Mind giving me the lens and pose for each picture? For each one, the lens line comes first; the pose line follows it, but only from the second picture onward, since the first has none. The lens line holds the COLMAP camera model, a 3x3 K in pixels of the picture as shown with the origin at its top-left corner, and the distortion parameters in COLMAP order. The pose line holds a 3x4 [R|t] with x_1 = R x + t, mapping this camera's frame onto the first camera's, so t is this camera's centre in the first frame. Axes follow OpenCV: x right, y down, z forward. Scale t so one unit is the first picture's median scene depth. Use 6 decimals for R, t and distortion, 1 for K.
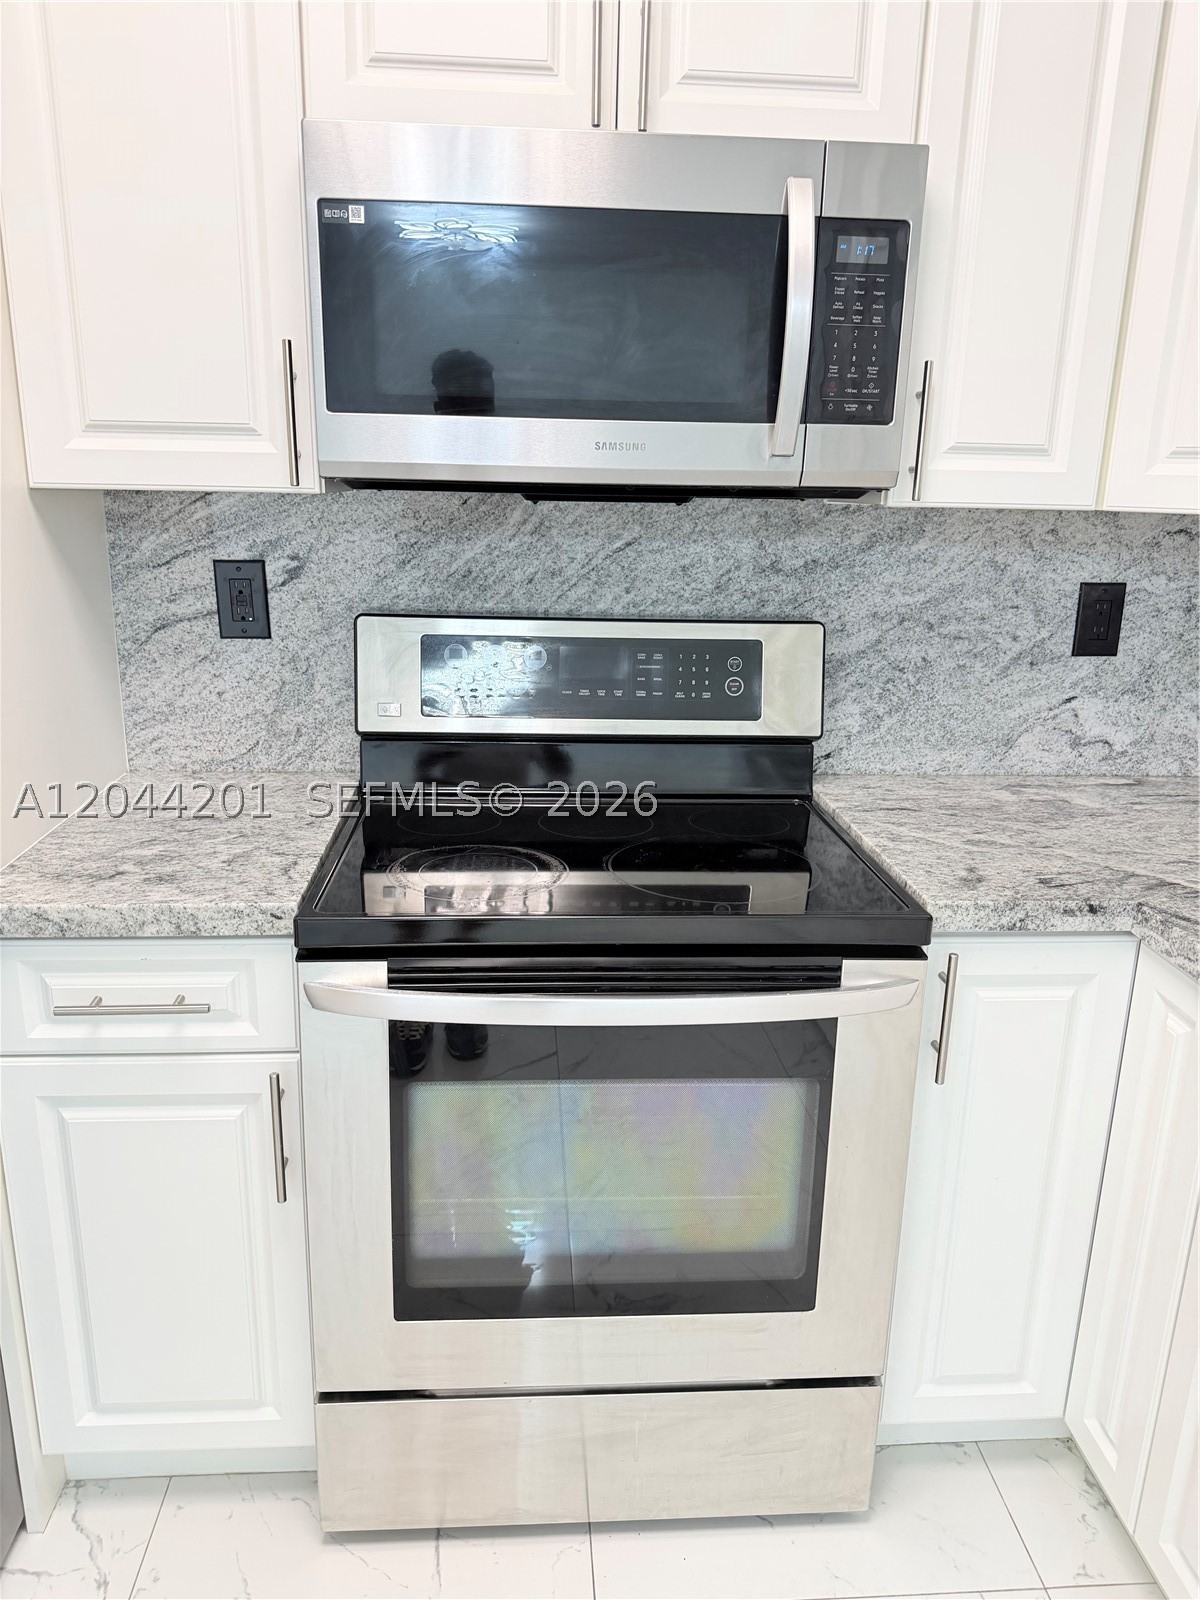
lens RADIAL K [[1142.4, 0, 592.1], [0, 1142.4, 802.9], [0, 0, 1]] dist [0.107620, -0.211784]
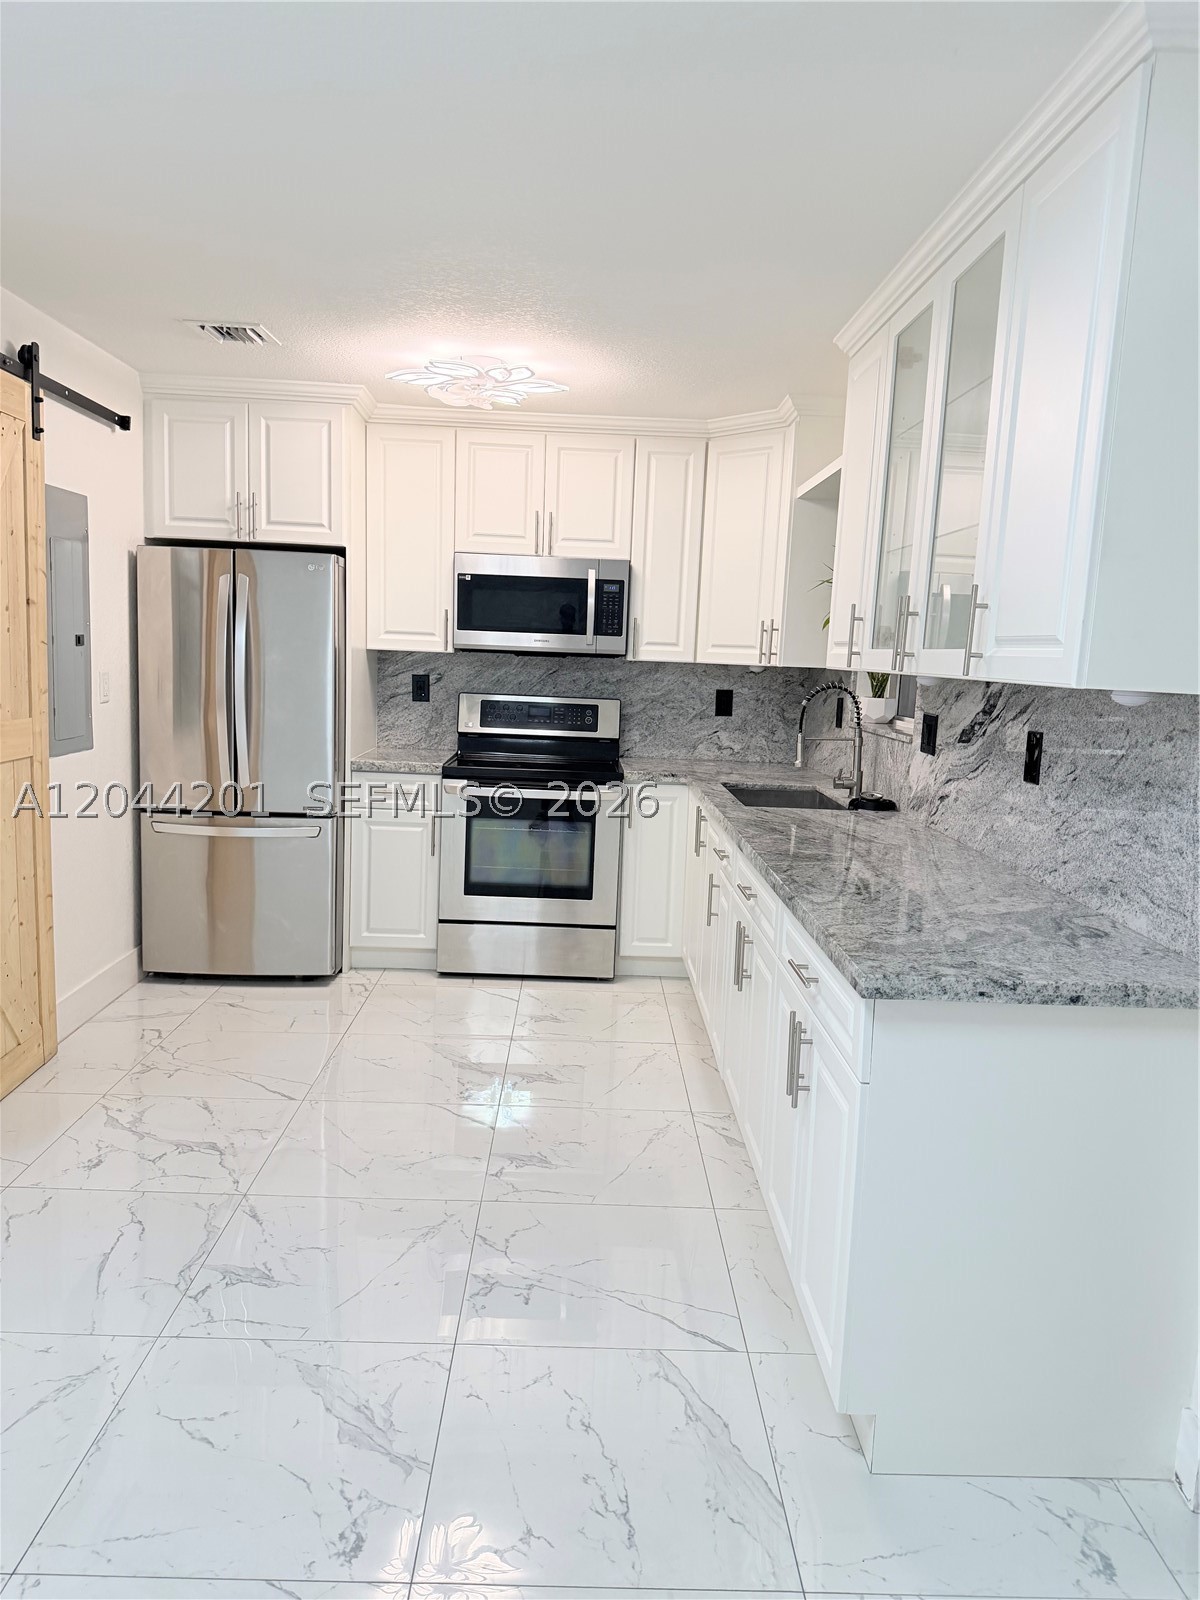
lens RADIAL K [[1127.0, 0, 600.0], [0, 1127.0, 800.0], [0, 0, 1]] dist [0.057083, -0.065707]
pose [[0.998741, 0.024262, -0.043914, 0.288189], [-0.030226, 0.989589, -0.140713, 0.504409], [0.040043, 0.141863, 0.989076, -1.809475]]
